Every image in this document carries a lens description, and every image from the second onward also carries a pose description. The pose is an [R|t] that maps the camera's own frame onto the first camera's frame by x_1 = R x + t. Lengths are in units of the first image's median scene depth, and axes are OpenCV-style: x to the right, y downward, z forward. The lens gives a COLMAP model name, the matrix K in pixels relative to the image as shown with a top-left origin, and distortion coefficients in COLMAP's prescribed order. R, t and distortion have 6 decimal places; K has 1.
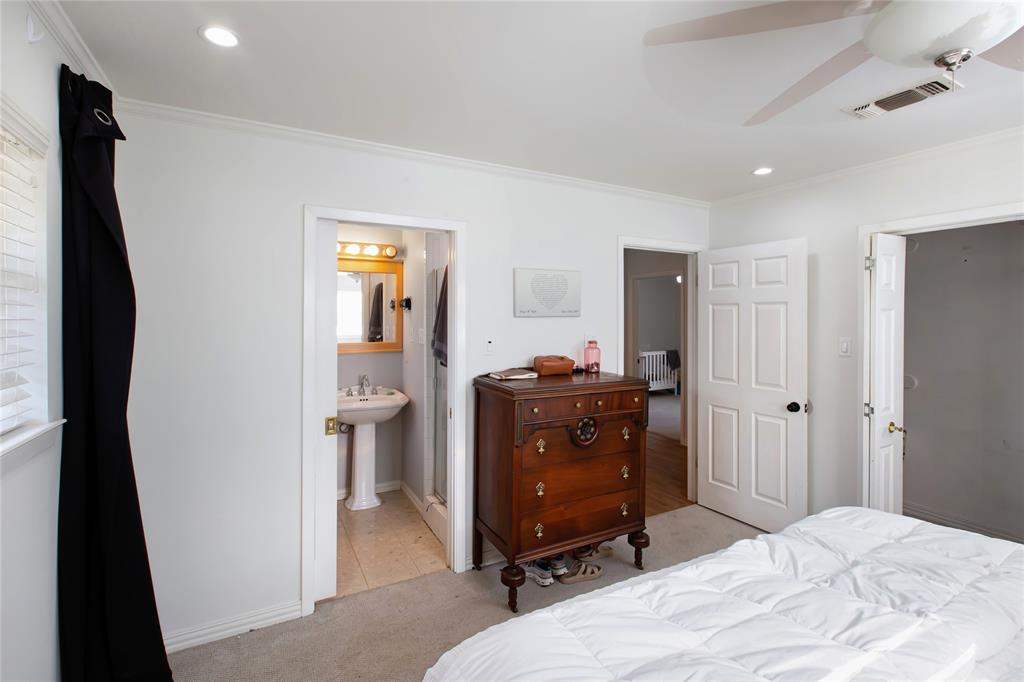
lens RADIAL K [[473.4, 0, 513.6], [0, 473.4, 316.3], [0, 0, 1]] dist [0.001164, 0.000020]
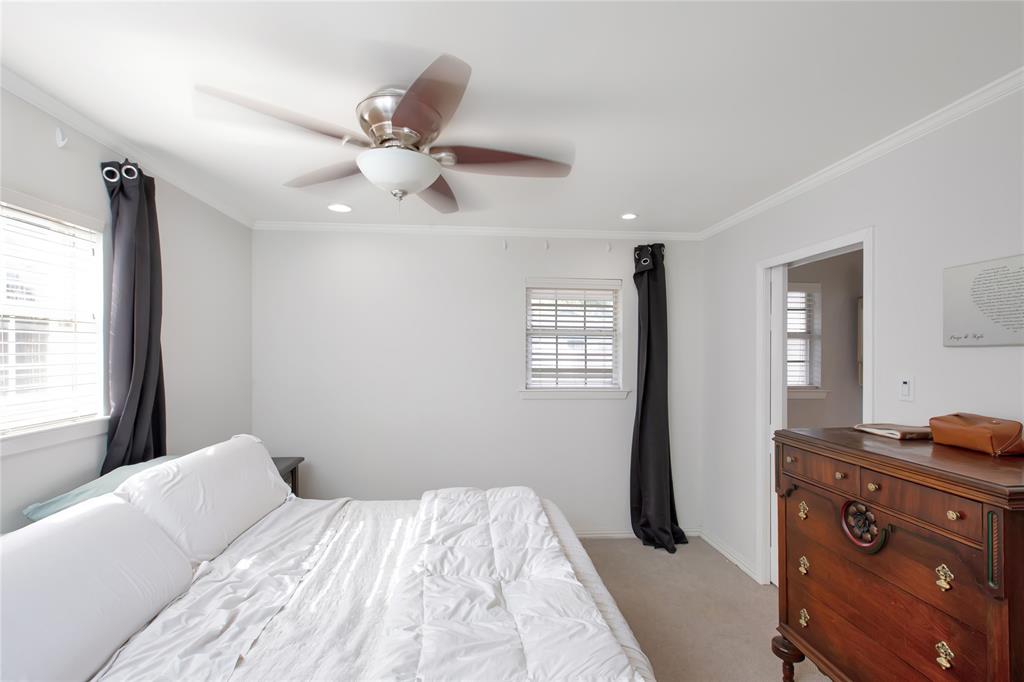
lens RADIAL K [[464.4, 0, 513.2], [0, 464.4, 347.5], [0, 0, 1]] dist [-0.000470, -0.000045]
pose [[-0.382233, -0.006459, -0.924043, 1.070628], [-0.008482, 0.999958, -0.003481, 0.013164], [0.924027, 0.006507, -0.382272, 0.949691]]
